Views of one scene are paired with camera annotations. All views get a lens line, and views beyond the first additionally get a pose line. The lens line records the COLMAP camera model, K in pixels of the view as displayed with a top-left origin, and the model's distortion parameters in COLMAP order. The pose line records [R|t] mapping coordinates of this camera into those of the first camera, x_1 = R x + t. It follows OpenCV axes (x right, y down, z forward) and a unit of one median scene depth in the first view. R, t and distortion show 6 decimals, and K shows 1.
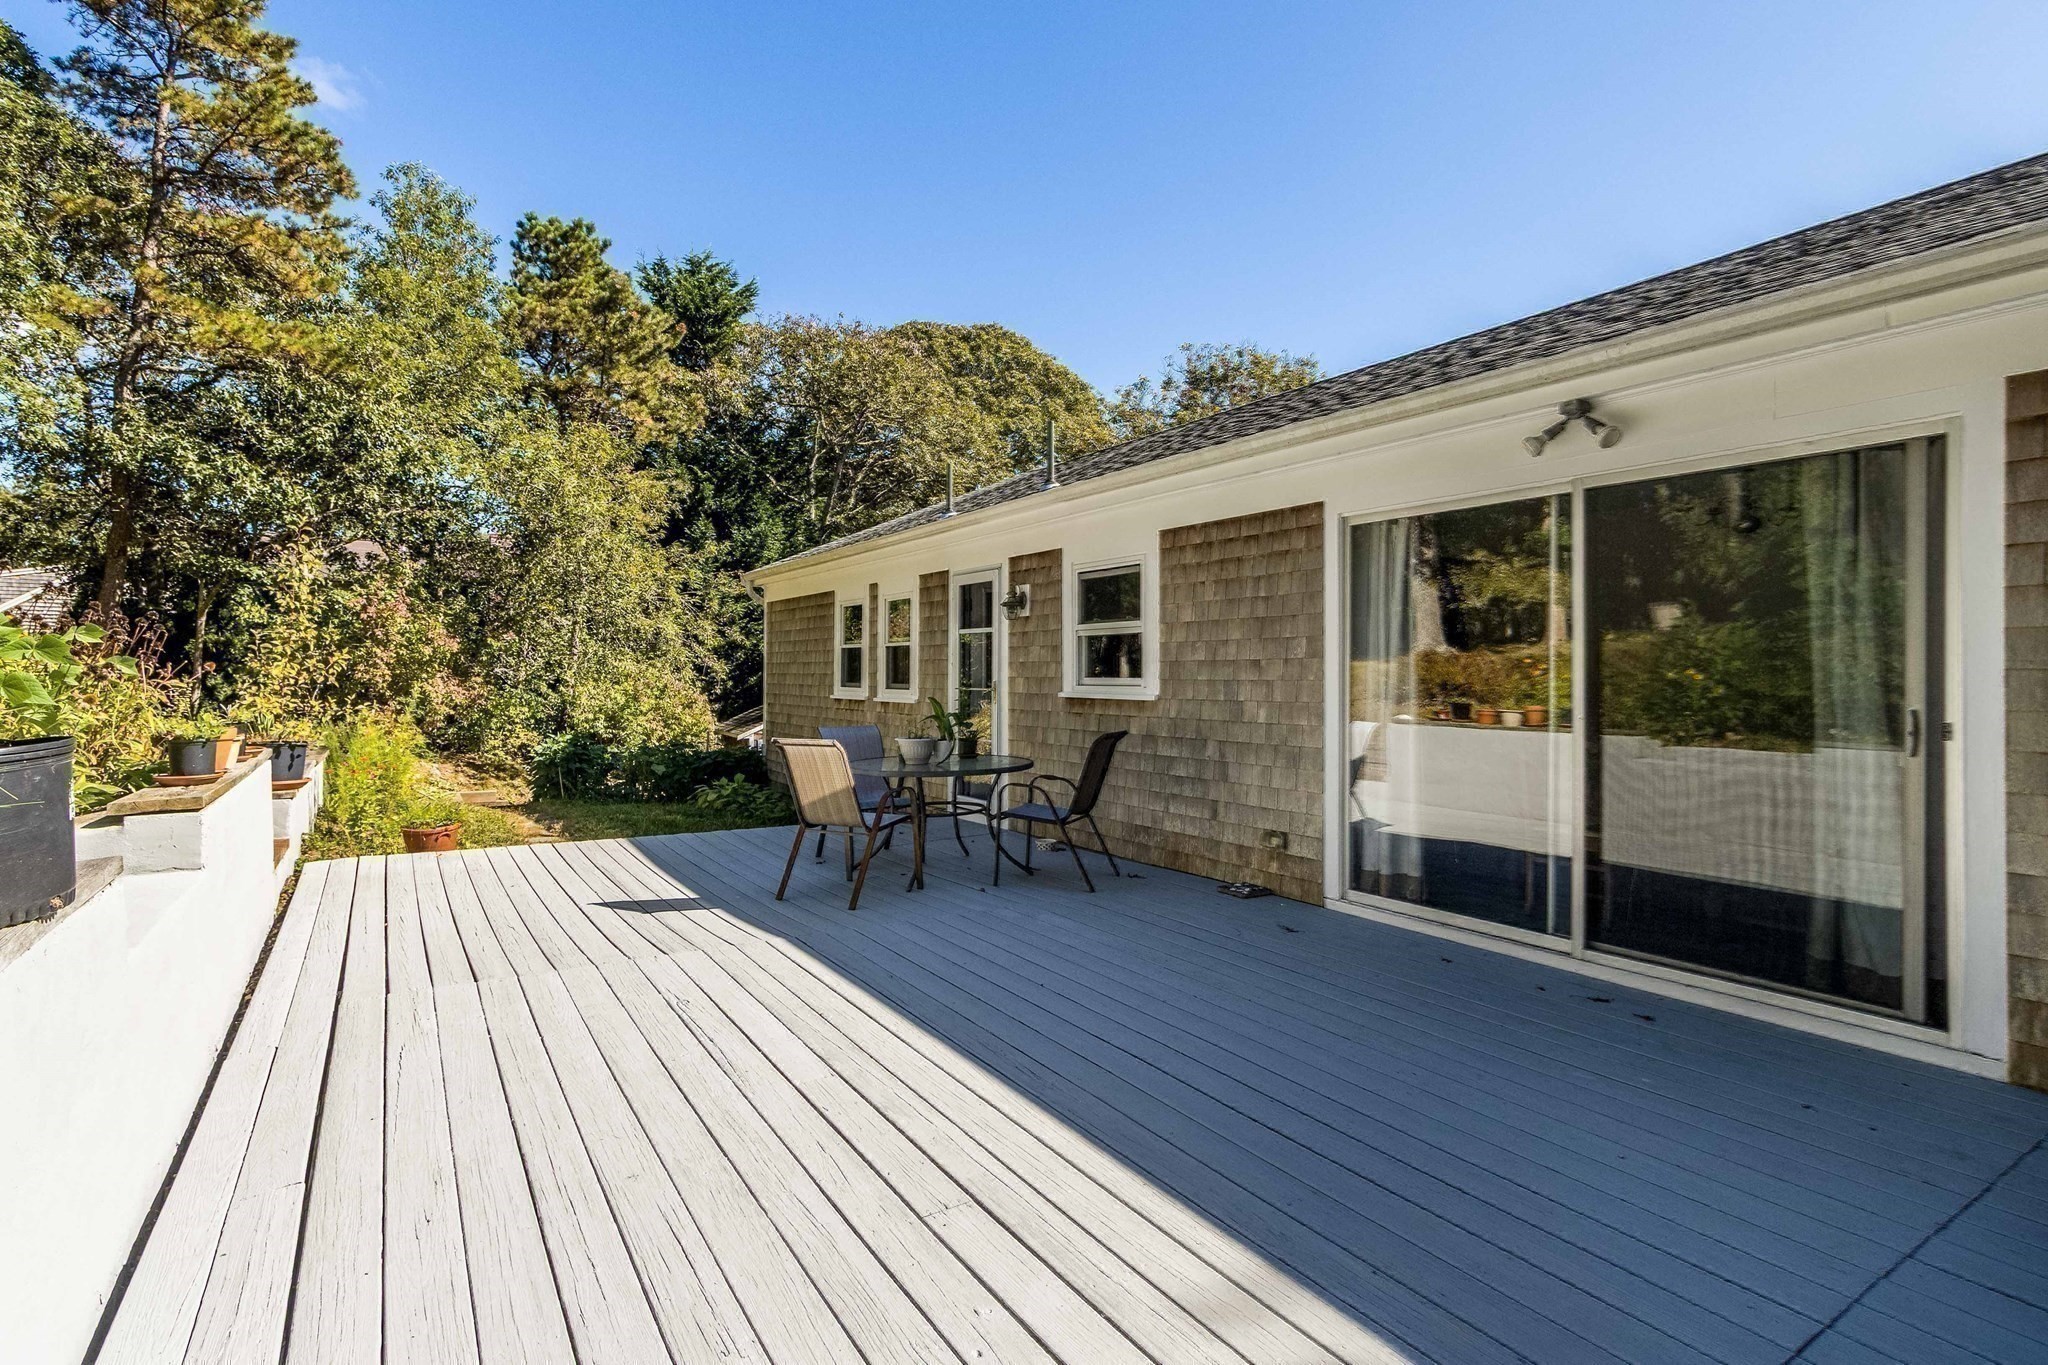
lens RADIAL K [[947.1, 0, 990.8], [0, 947.1, 678.5], [0, 0, 1]] dist [0.000296, 0.000400]
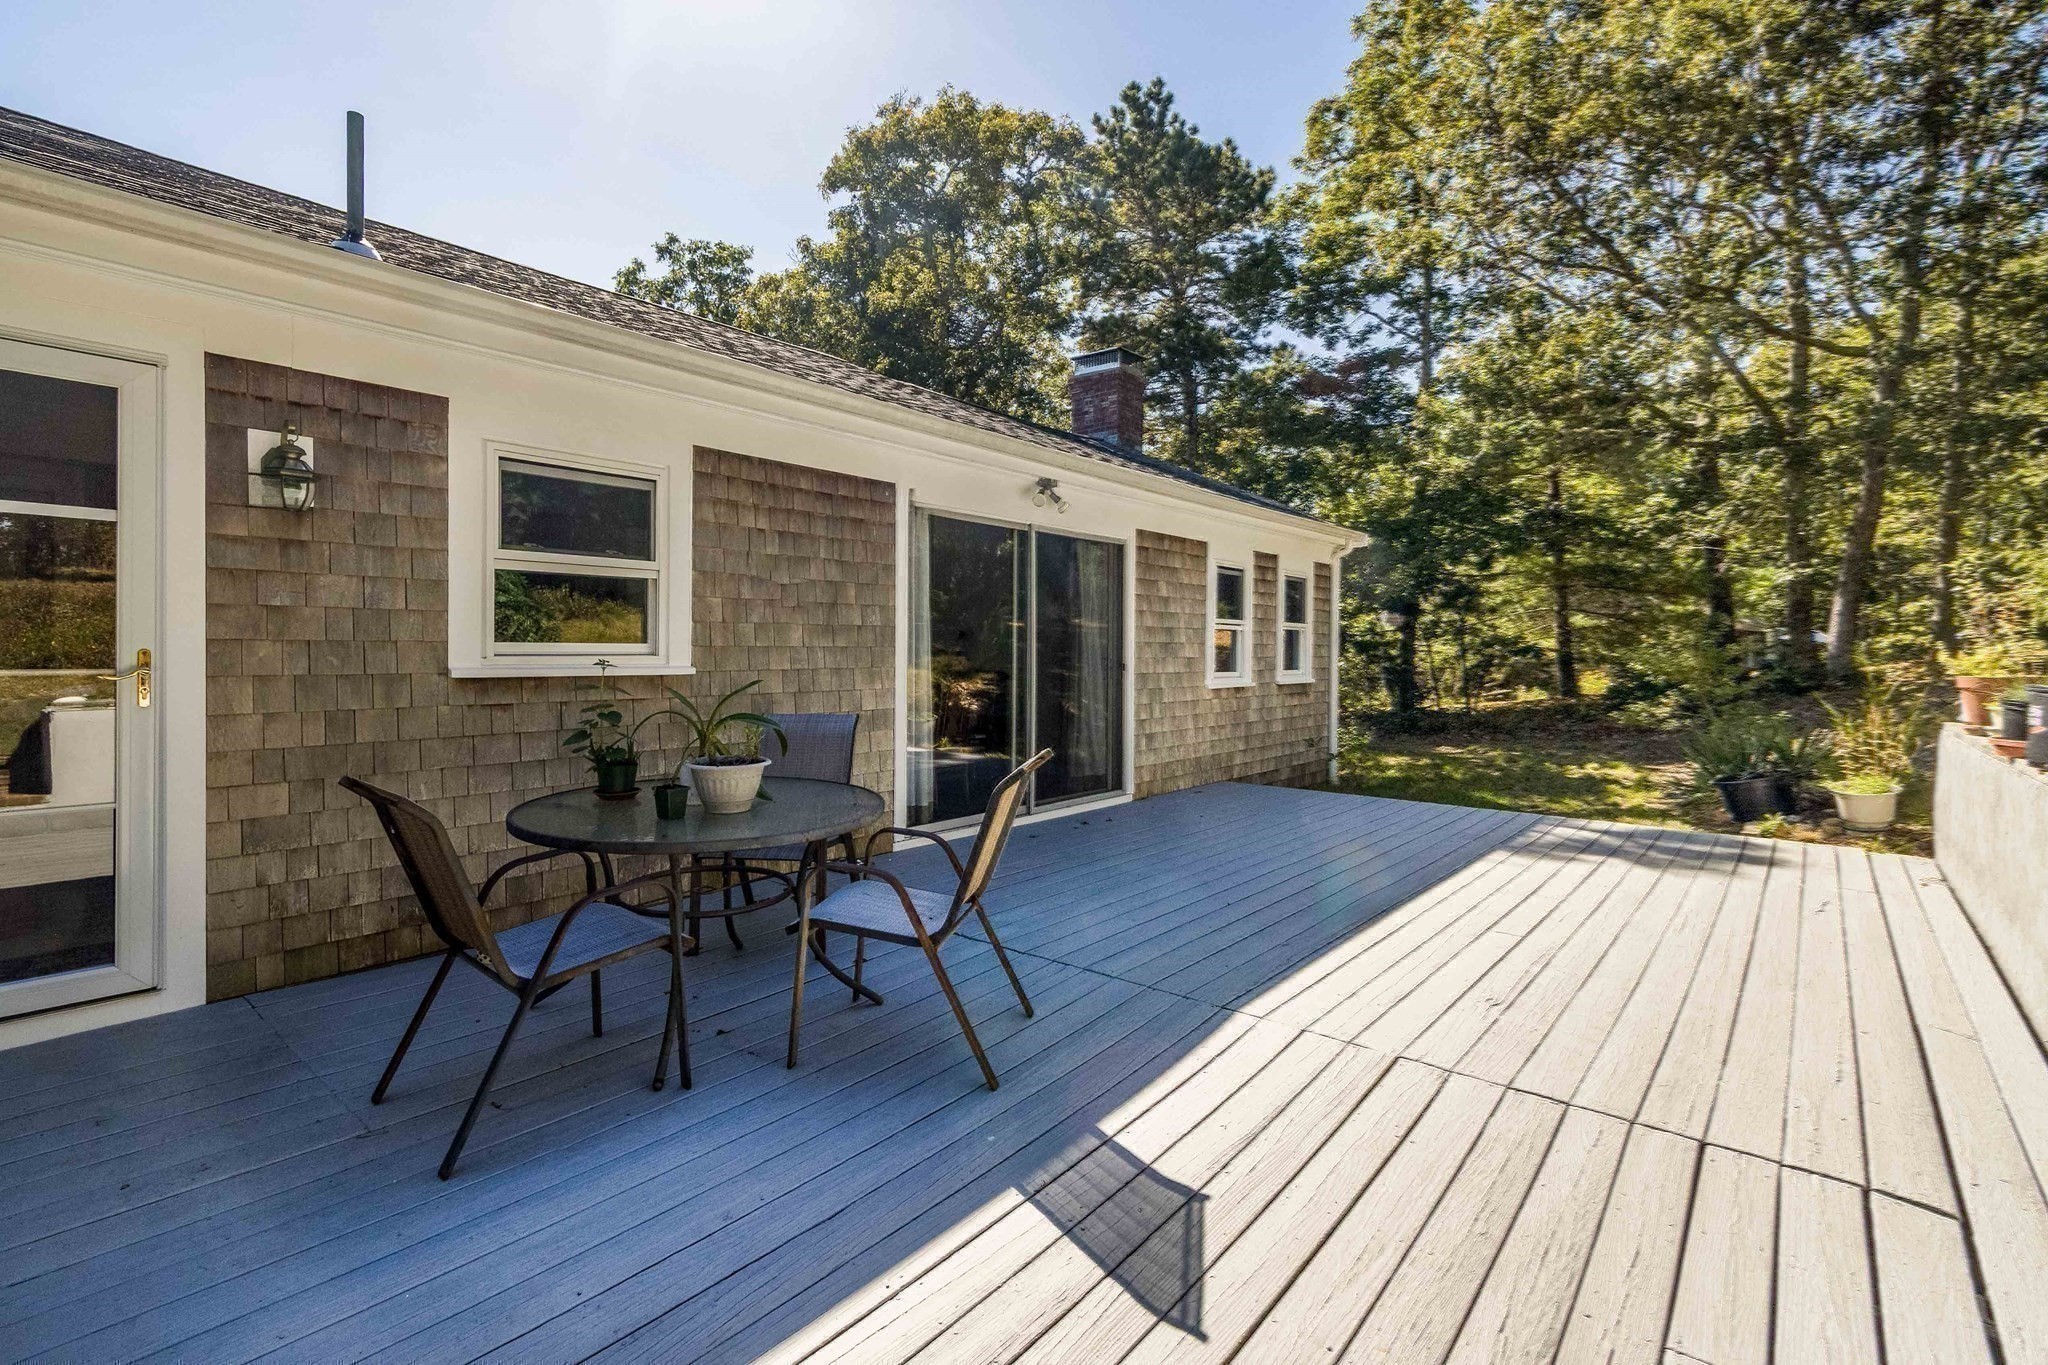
lens RADIAL K [[890.7, 0, 1024.0], [0, 890.7, 682.5], [0, 0, 1]] dist [-0.005771, -0.000053]
pose [[-0.273734, -0.048392, 0.960587, -0.450636], [-0.010253, 0.998824, 0.047396, -0.004424], [-0.961751, 0.003125, -0.273908, 0.740047]]
